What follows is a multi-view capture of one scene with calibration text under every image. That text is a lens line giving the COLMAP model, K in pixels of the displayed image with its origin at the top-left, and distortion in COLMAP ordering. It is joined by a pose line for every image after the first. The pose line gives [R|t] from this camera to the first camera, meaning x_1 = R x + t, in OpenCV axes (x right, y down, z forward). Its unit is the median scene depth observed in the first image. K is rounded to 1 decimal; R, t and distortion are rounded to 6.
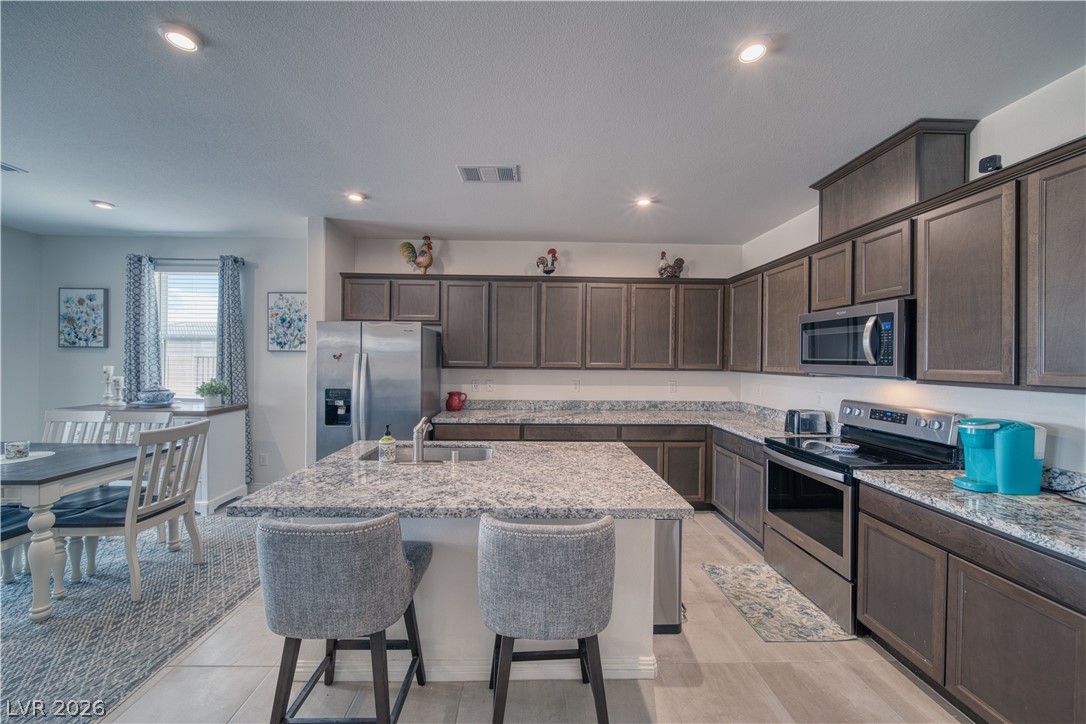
lens RADIAL K [[388.5, 0, 534.8], [0, 388.5, 360.3], [0, 0, 1]] dist [-0.002899, -0.000630]
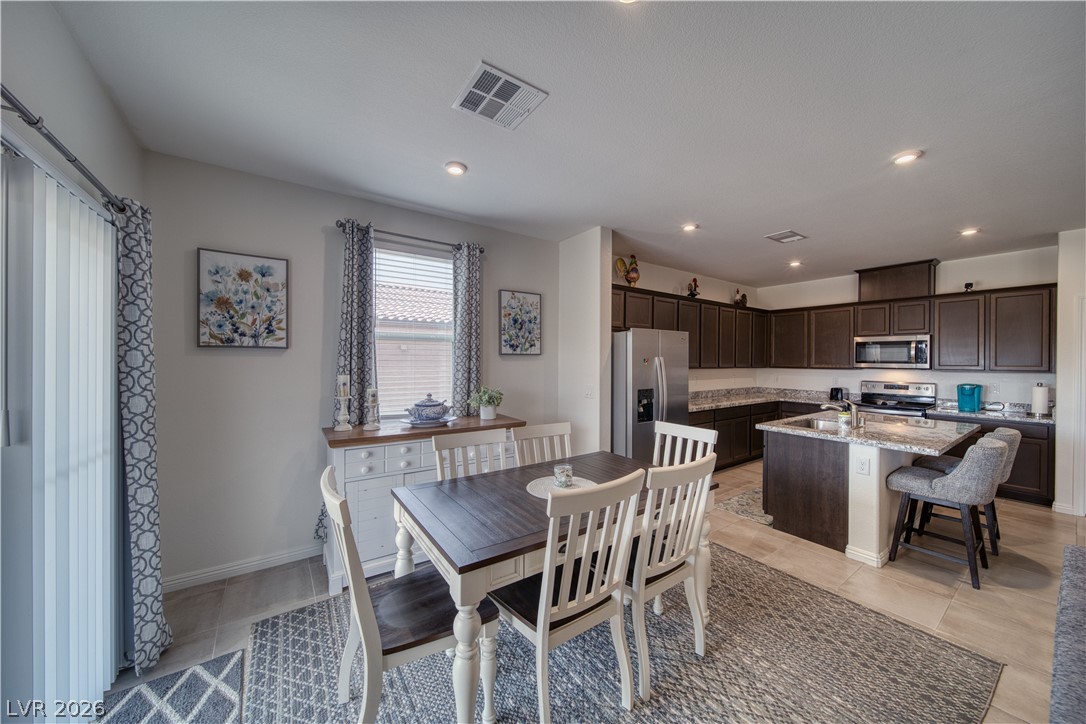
lens RADIAL K [[380.5, 0, 542.6], [0, 380.5, 361.5], [0, 0, 1]] dist [-0.002414, -0.000624]
pose [[0.828065, -0.007855, 0.560577, -1.144237], [0.004979, 0.999965, 0.006657, -0.012768], [-0.560610, -0.002721, 0.828075, 0.214597]]
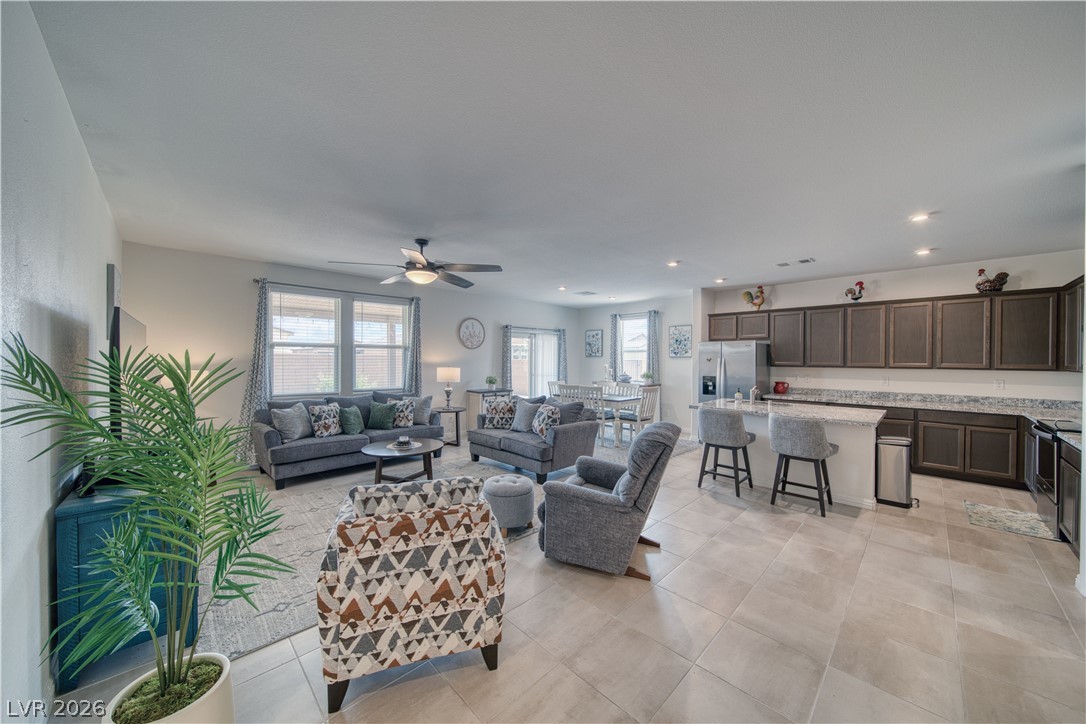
lens RADIAL K [[380.5, 0, 542.6], [0, 380.5, 361.5], [0, 0, 1]] dist [-0.002414, -0.000624]
pose [[0.684392, -0.002077, -0.729112, 0.264499], [-0.001018, 0.999992, -0.003805, 0.006324], [0.729114, 0.003346, 0.684384, -0.772967]]
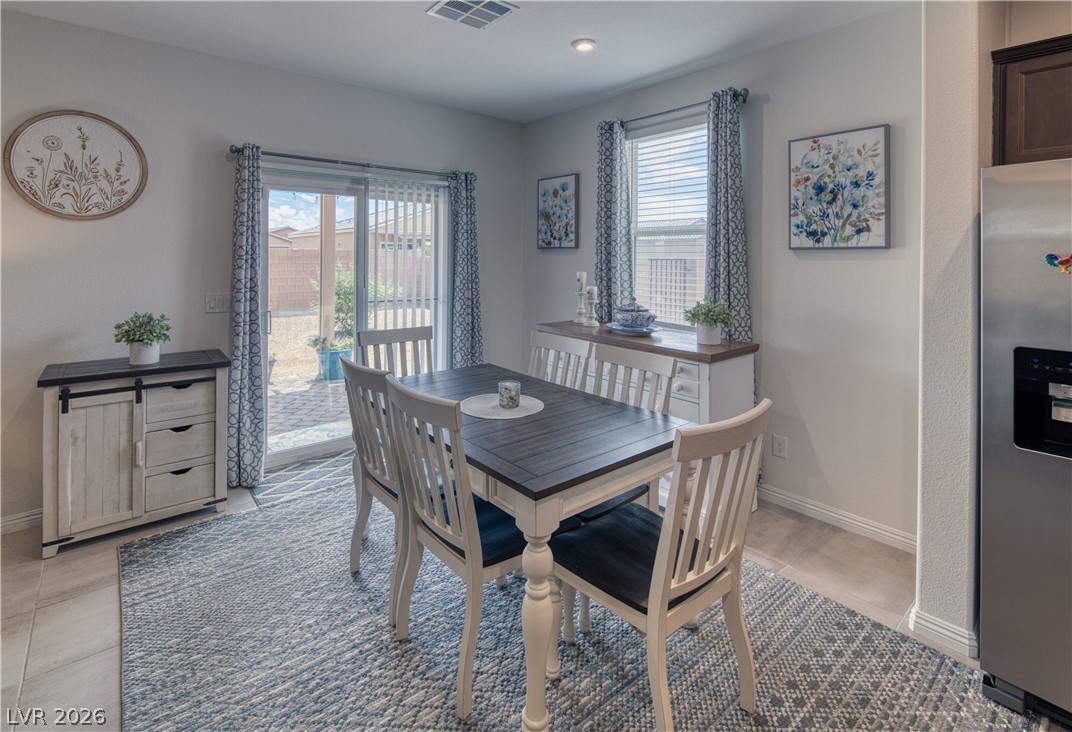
lens RADIAL K [[504.7, 0, 521.8], [0, 504.7, 257.3], [0, 0, 1]] dist [-0.002247, -0.000685]
pose [[0.621567, -0.004528, -0.783348, -0.381107], [-0.003766, 0.999954, -0.008769, -0.004715], [0.783352, 0.008401, 0.621522, 0.278795]]
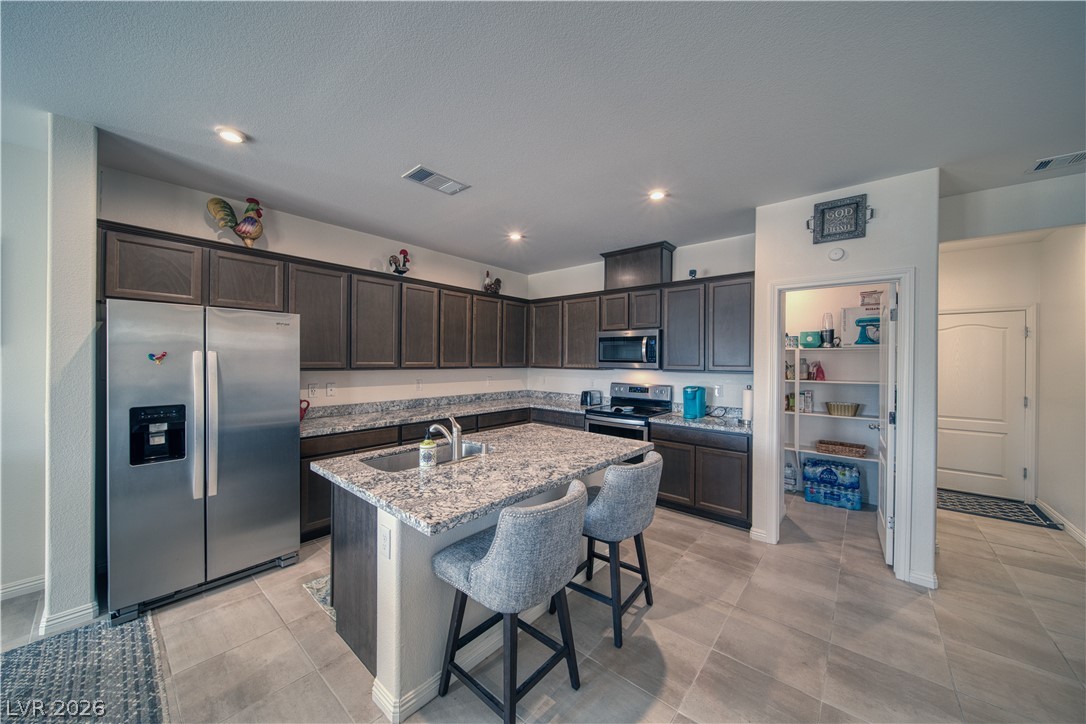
lens RADIAL K [[379.4, 0, 541.1], [0, 379.4, 361.1], [0, 0, 1]] dist [-0.001968, -0.000362]
pose [[0.667114, -0.006400, 0.744929, -0.461229], [0.000886, 0.999969, 0.007798, -0.005518], [-0.744955, -0.004542, 0.667099, 0.078624]]
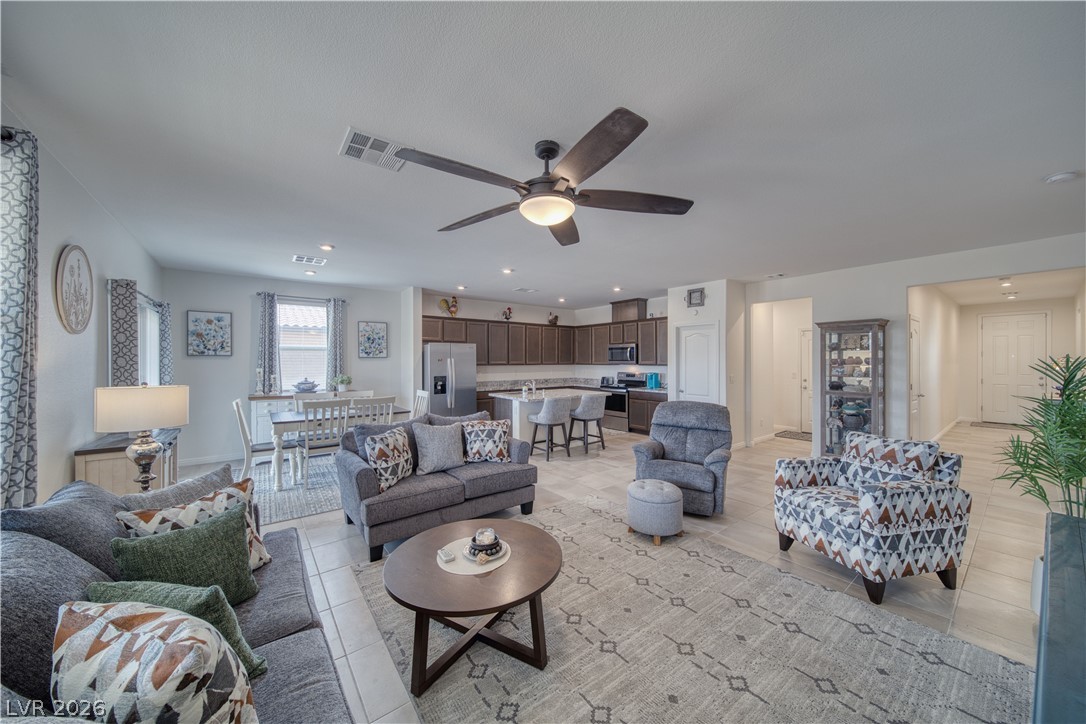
lens RADIAL K [[379.4, 0, 541.1], [0, 379.4, 361.1], [0, 0, 1]] dist [-0.001968, -0.000362]
pose [[0.805477, -0.012948, 0.592486, -1.050337], [0.012254, 0.999911, 0.005193, -0.007722], [-0.592500, 0.003077, 0.805564, -0.760794]]
